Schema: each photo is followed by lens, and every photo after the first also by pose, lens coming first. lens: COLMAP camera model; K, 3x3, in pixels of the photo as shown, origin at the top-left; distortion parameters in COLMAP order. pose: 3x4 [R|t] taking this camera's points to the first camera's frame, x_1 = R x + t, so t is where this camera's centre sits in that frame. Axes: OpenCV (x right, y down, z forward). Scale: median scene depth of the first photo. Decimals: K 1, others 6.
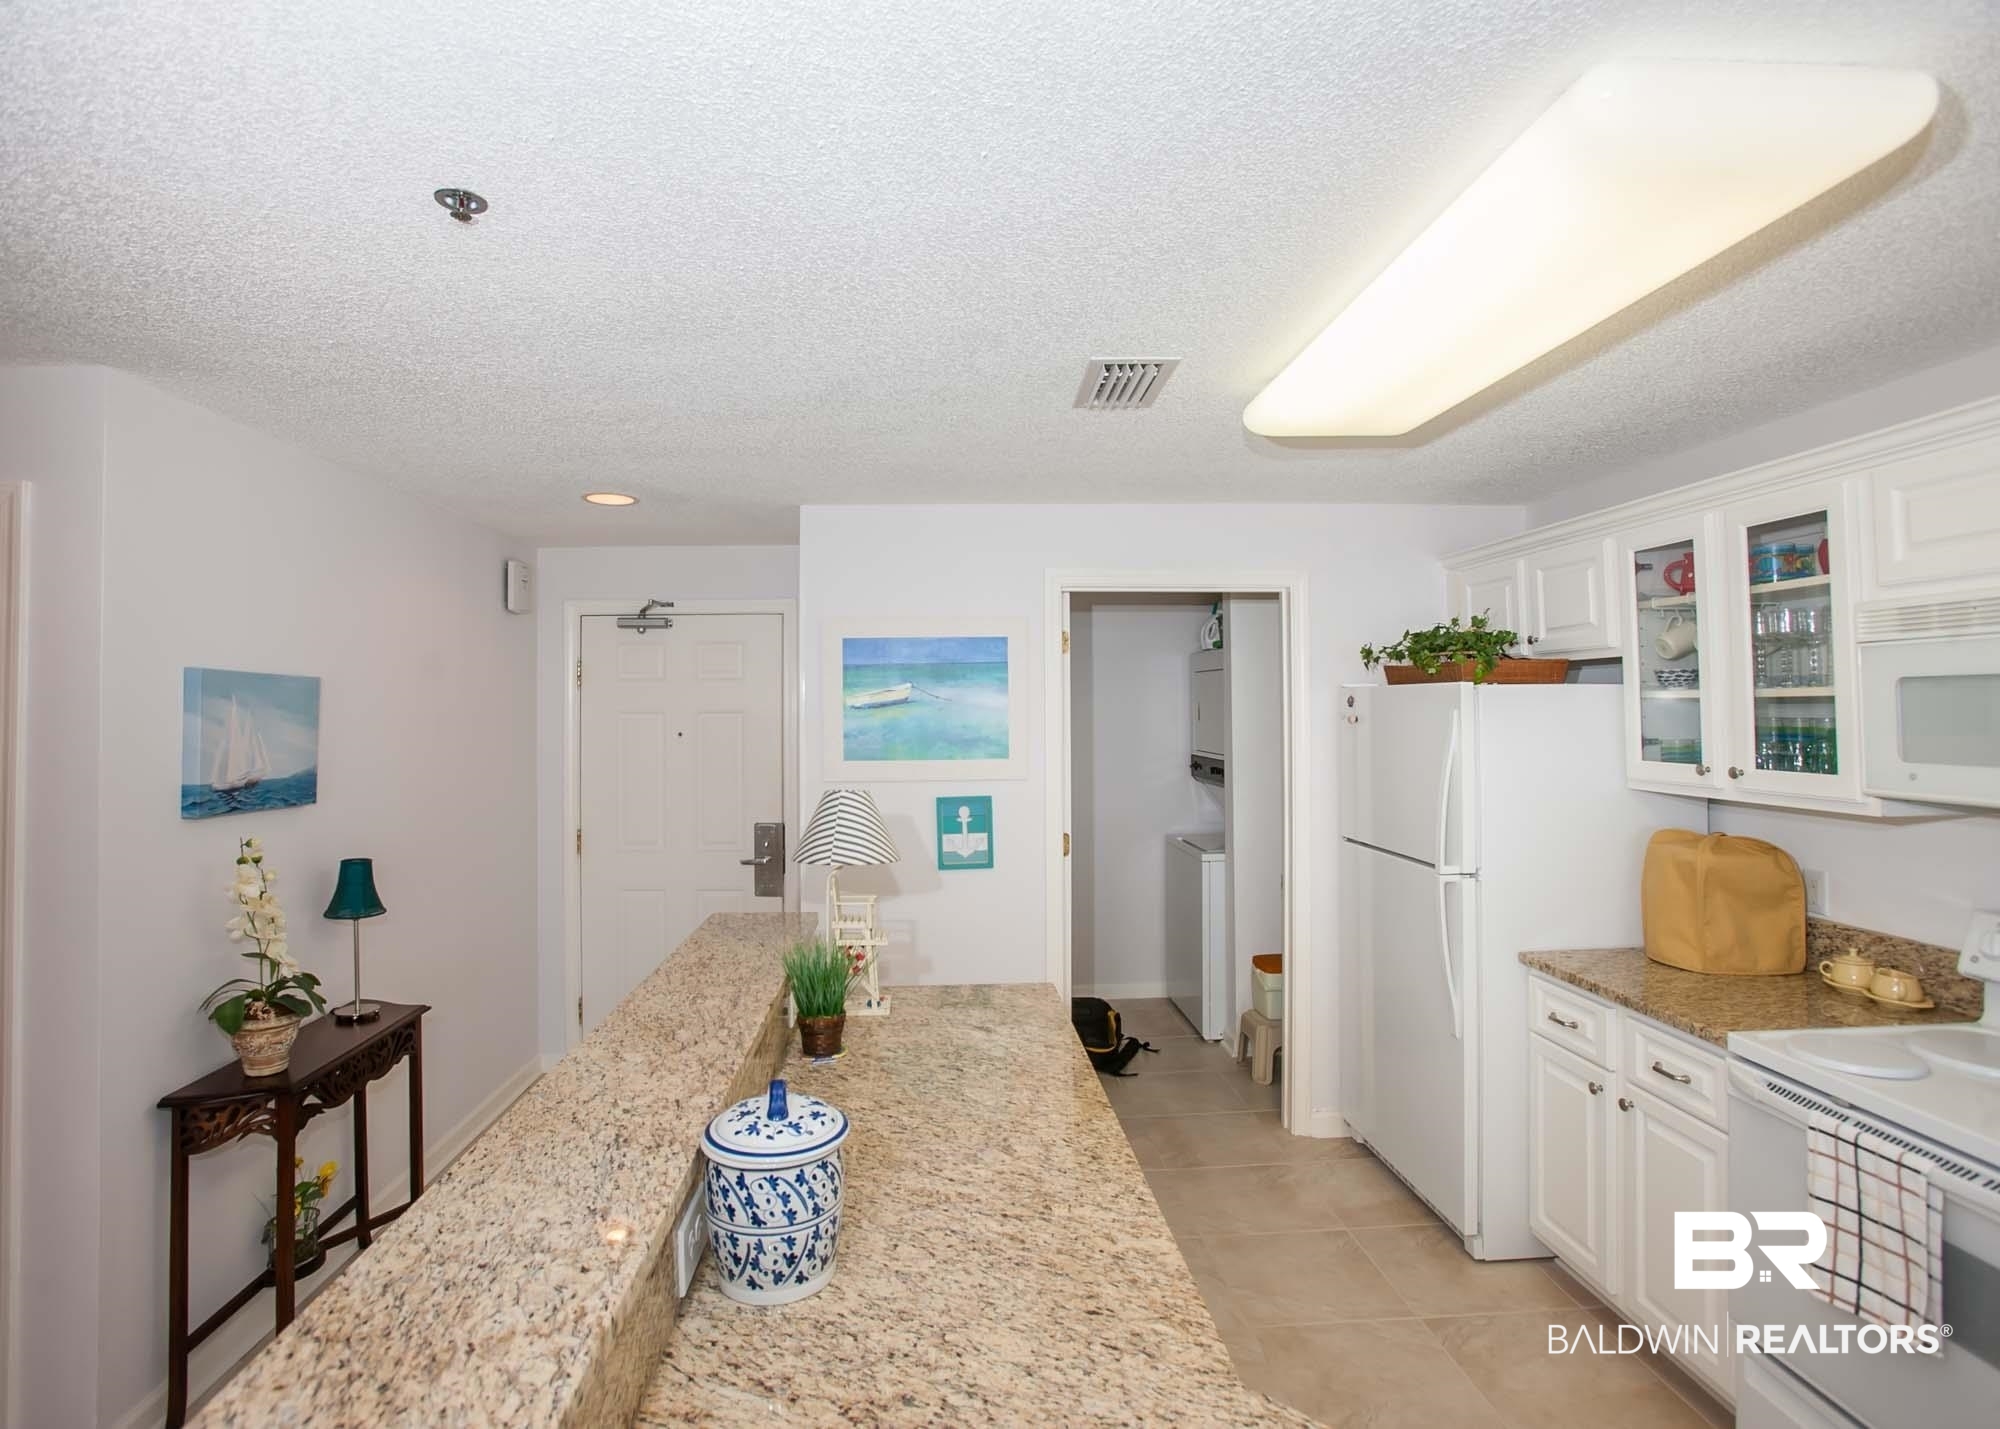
lens RADIAL K [[997.3, 0, 994.8], [0, 997.3, 677.3], [0, 0, 1]] dist [-0.066000, 0.028615]
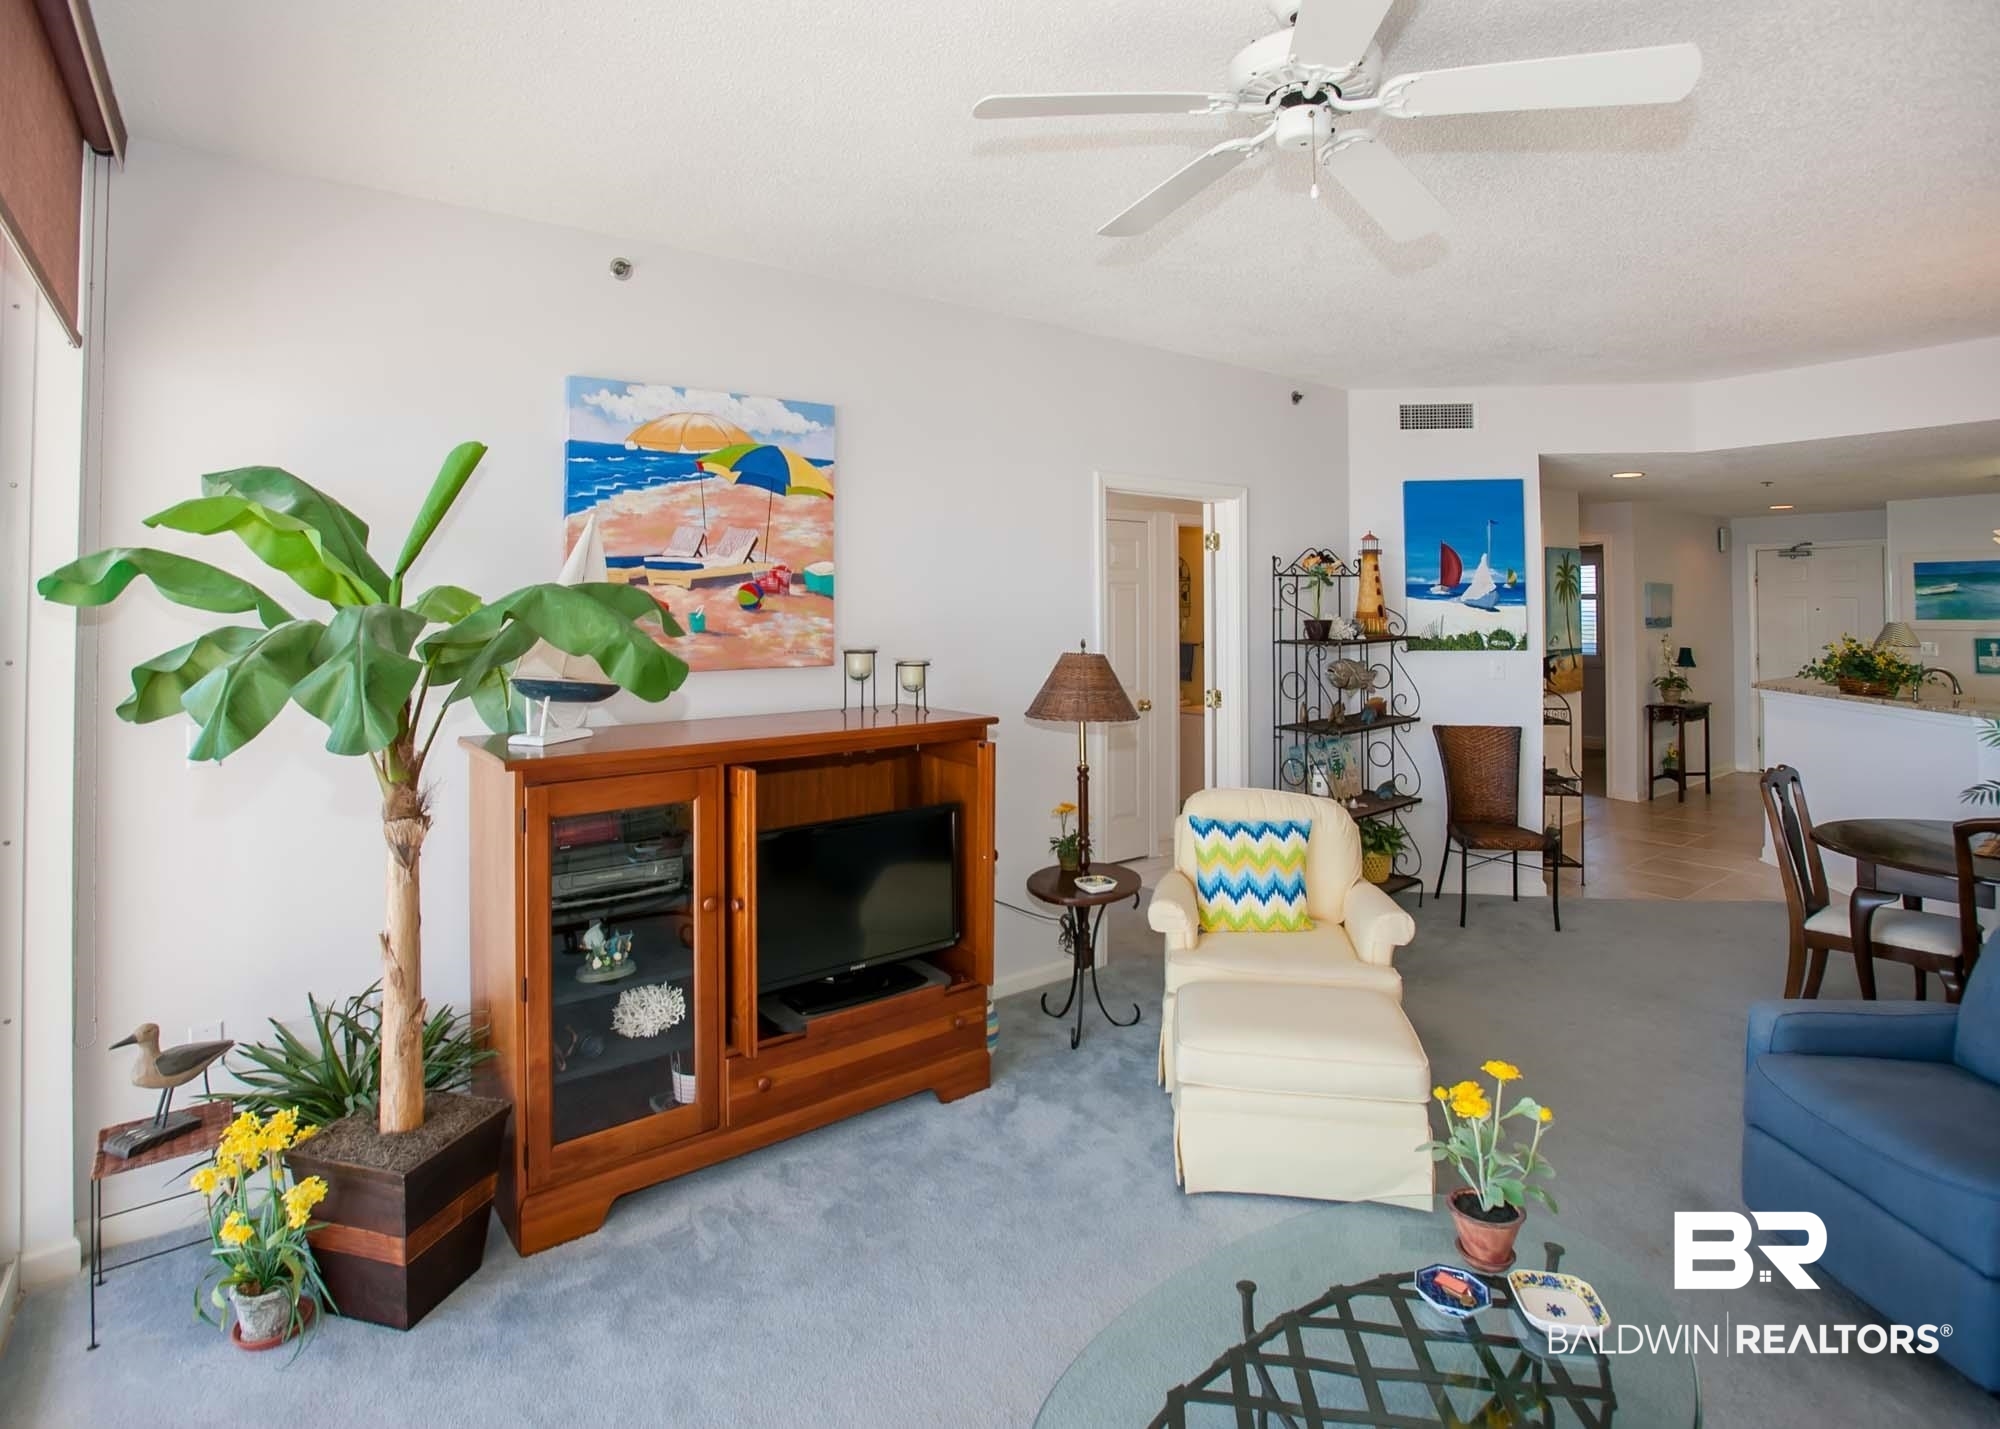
lens RADIAL K [[1050.2, 0, 925.3], [0, 1050.2, 577.3], [0, 0, 1]] dist [-0.035943, 0.011260]
pose [[0.535425, -0.005717, -0.844563, 0.778319], [0.022369, 0.999722, 0.007414, -0.098112], [0.844286, -0.022861, 0.535405, -2.686121]]
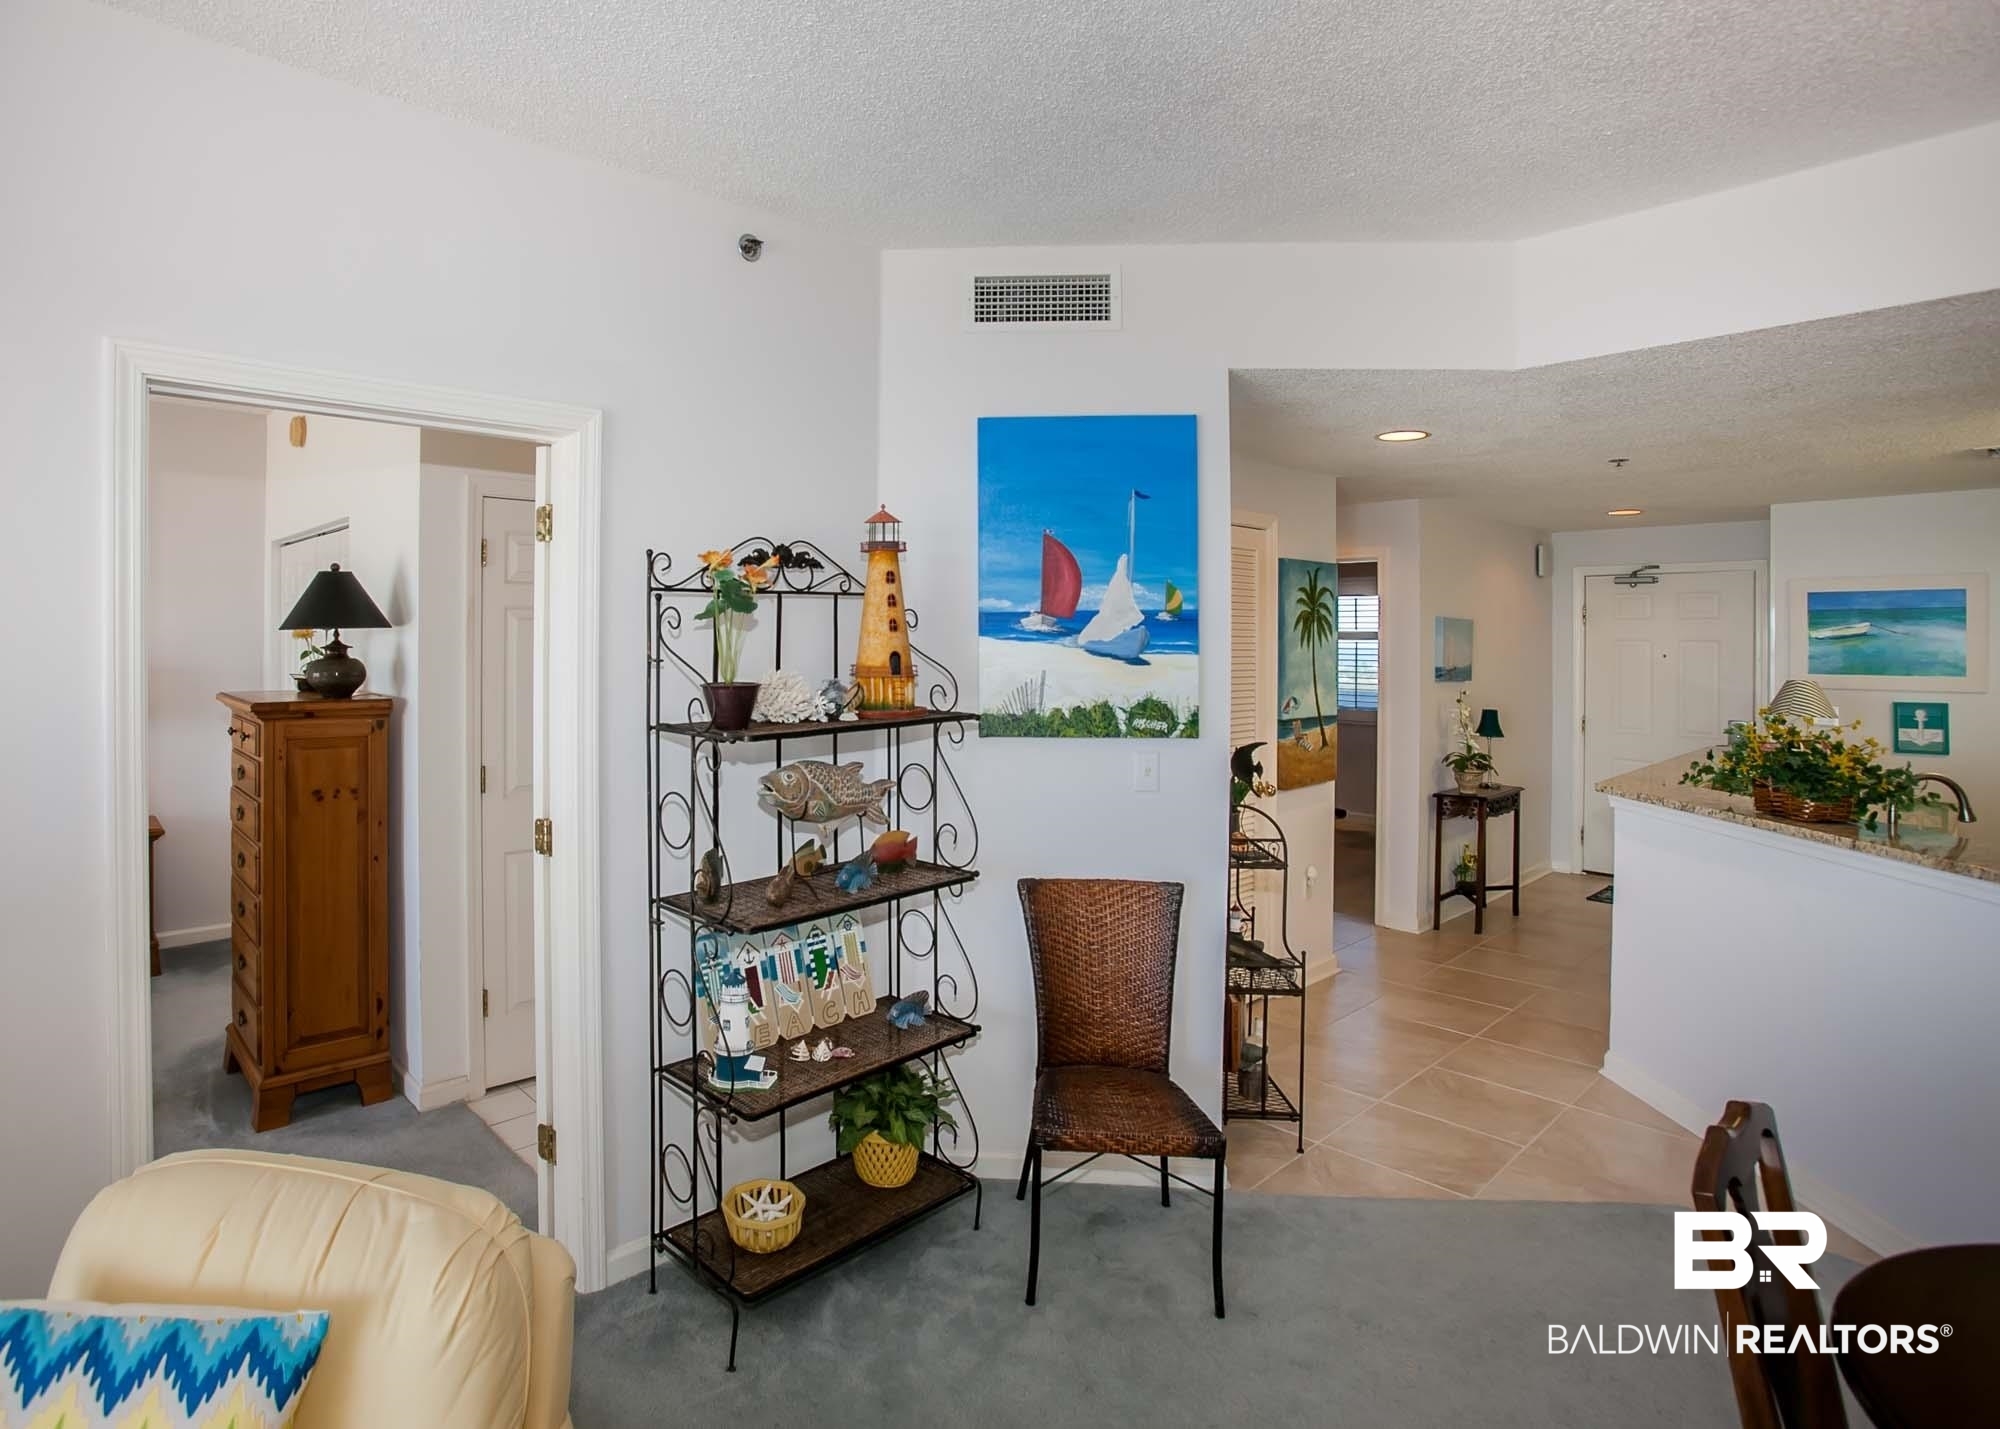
lens RADIAL K [[1012.0, 0, 861.1], [0, 1012.0, 639.5], [0, 0, 1]] dist [-0.019389, 0.000588]
pose [[0.596340, 0.012569, -0.802633, 0.260061], [0.016900, 0.999459, 0.028207, -0.044954], [0.802554, -0.030386, 0.595806, -1.350866]]
